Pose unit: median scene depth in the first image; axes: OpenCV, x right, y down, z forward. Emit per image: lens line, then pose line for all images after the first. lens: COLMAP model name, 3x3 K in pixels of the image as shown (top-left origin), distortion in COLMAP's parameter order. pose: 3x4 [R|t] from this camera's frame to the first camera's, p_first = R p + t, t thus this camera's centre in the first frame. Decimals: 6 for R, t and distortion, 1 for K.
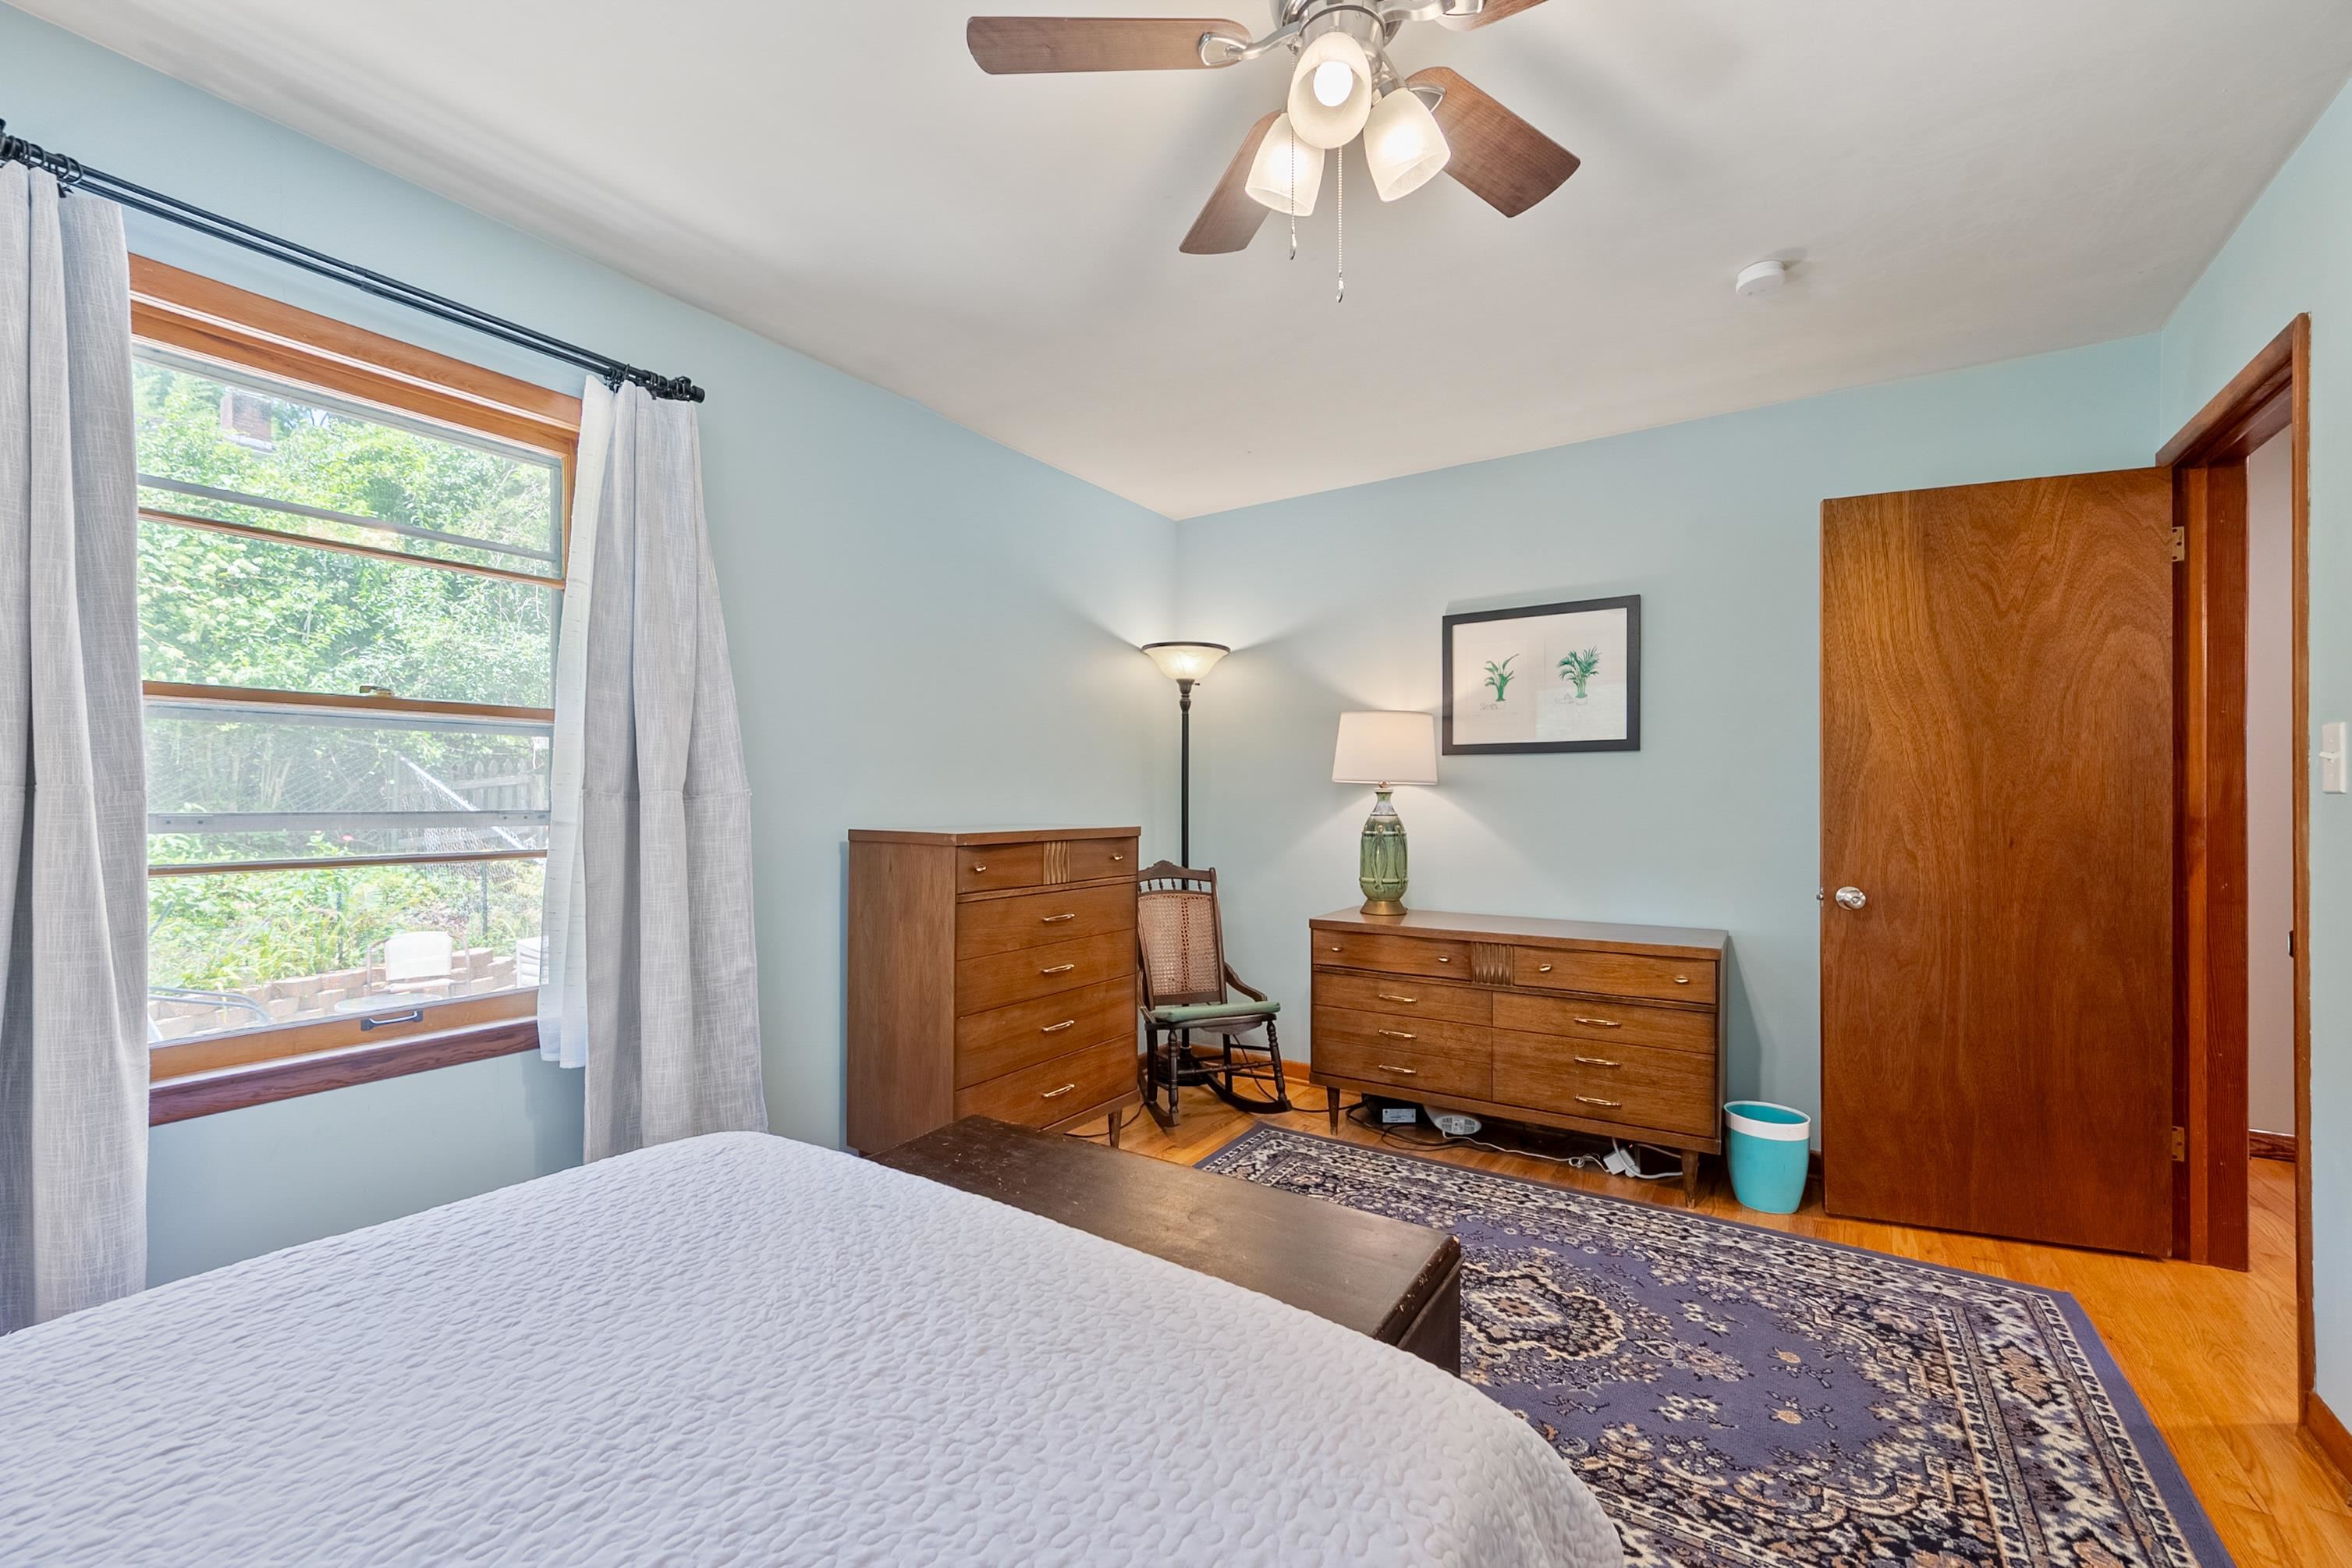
lens RADIAL K [[948.1, 0, 1176.0], [0, 948.1, 784.0], [0, 0, 1]] dist [0.001835, -0.000134]
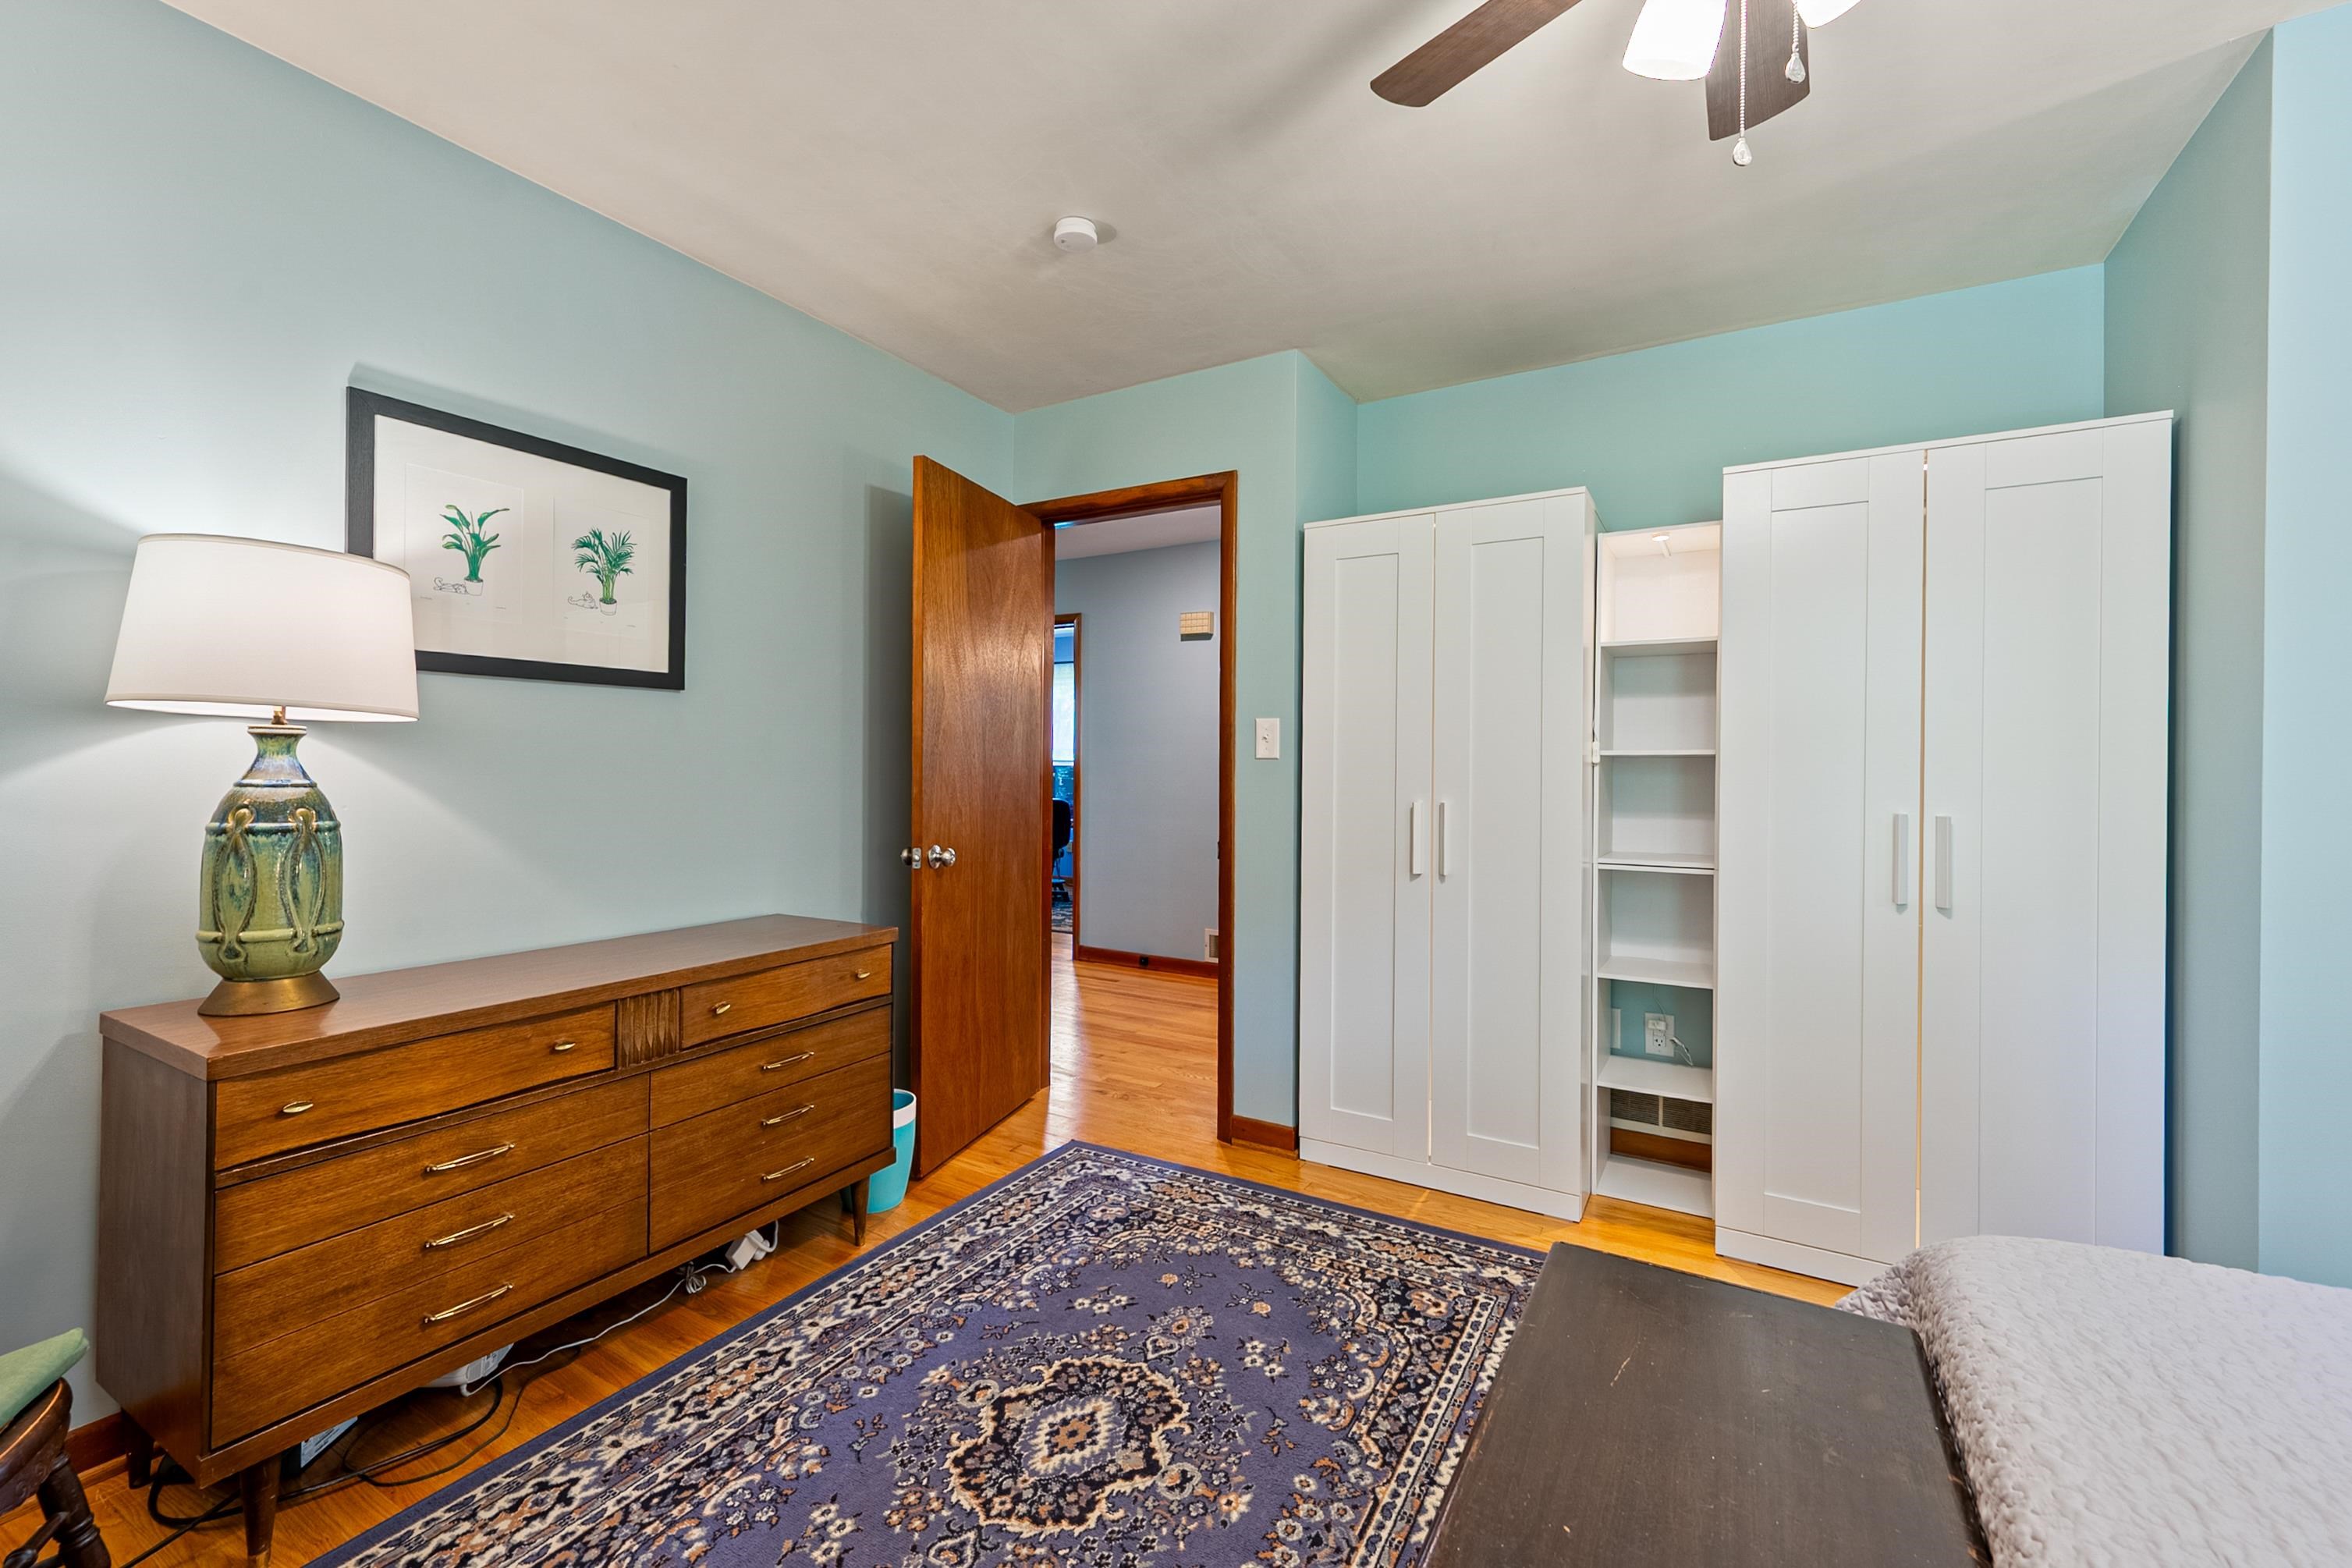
lens RADIAL K [[979.8, 0, 1165.8], [0, 979.8, 765.6], [0, 0, 1]] dist [-0.000356, 0.000032]
pose [[-0.045308, 0.001977, 0.998971, -0.381372], [-0.020593, 0.999784, -0.002913, 0.023202], [-0.998761, -0.020704, -0.045258, 0.885128]]
